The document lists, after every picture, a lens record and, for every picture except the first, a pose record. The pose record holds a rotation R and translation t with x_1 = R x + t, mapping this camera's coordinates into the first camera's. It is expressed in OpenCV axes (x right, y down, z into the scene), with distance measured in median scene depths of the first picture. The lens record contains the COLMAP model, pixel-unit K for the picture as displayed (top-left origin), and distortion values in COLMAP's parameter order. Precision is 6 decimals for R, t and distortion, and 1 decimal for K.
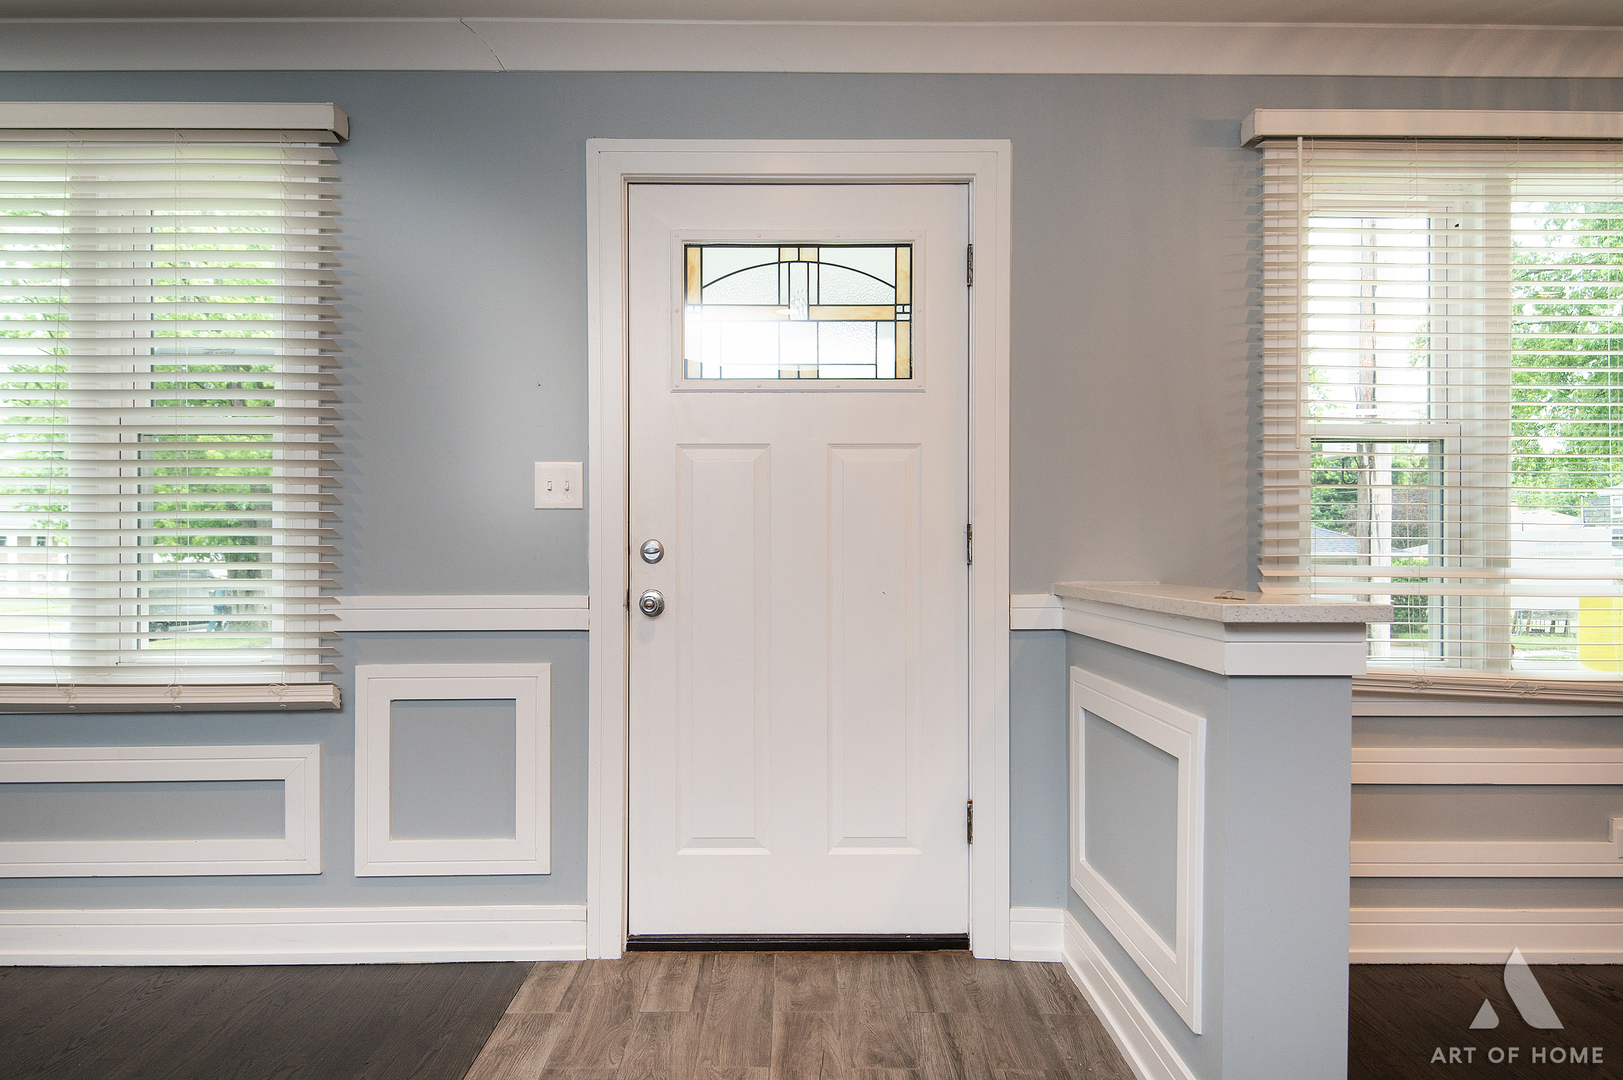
lens RADIAL K [[1067.7, 0, 801.7], [0, 1067.7, 543.7], [0, 0, 1]] dist [0.023574, -0.004123]
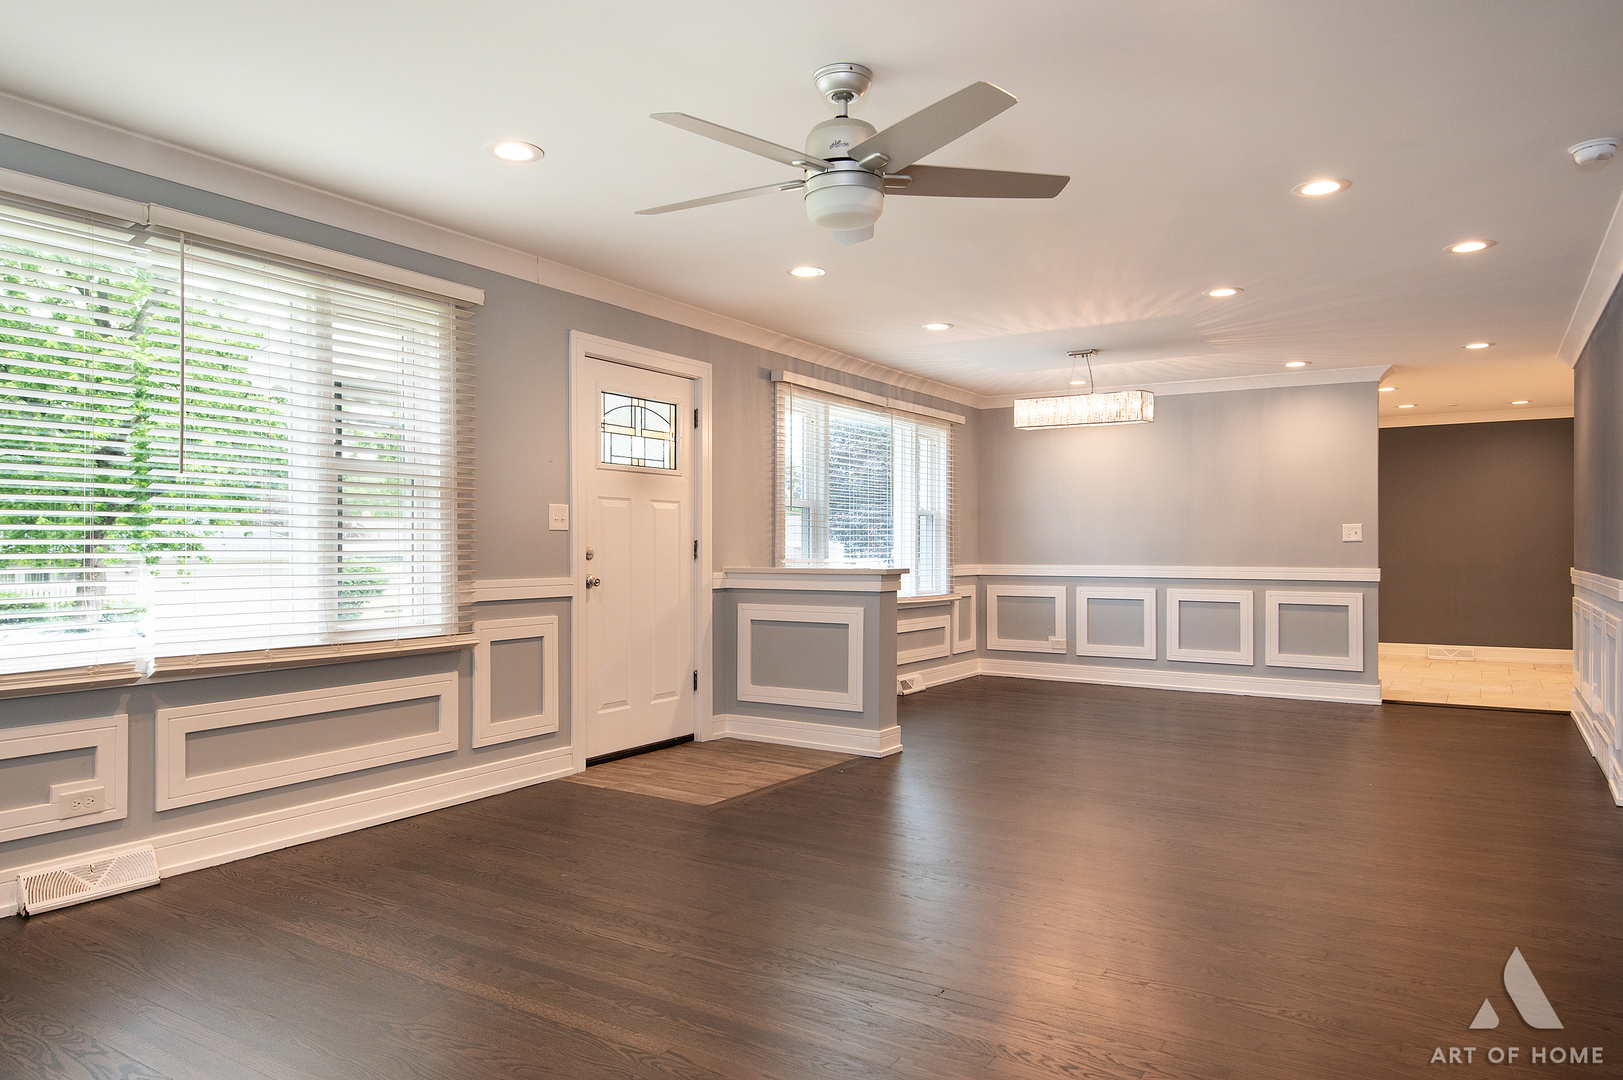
lens RADIAL K [[1067.7, 0, 797.5], [0, 1067.7, 548.1], [0, 0, 1]] dist [0.023574, -0.004123]
pose [[0.542876, 0.002050, 0.839811, -1.538511], [-0.002422, 0.999997, -0.000875, -0.001515], [-0.839810, -0.001559, 0.542879, -0.324726]]
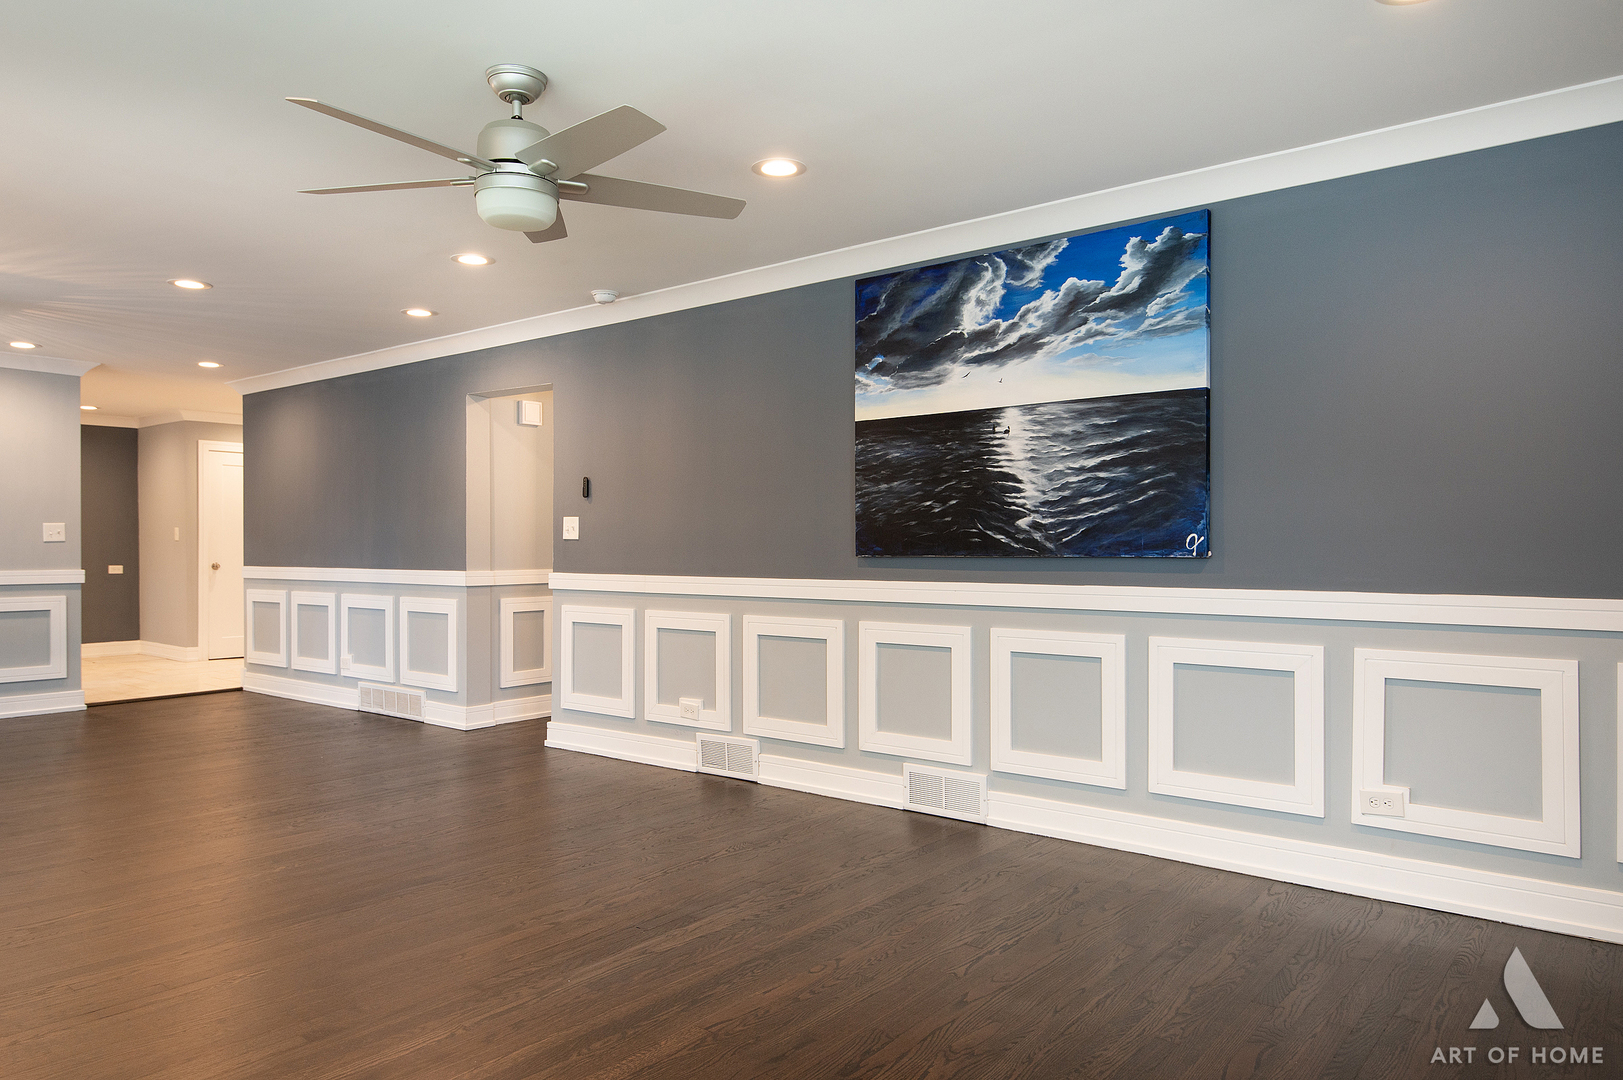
lens RADIAL K [[1067.7, 0, 808.9], [0, 1067.7, 548.5], [0, 0, 1]] dist [0.023574, -0.004123]
pose [[-0.771322, 0.001664, 0.636443, -1.516118], [0.002670, 0.999996, 0.000622, -0.004326], [-0.636440, 0.002179, -0.771324, 0.842789]]
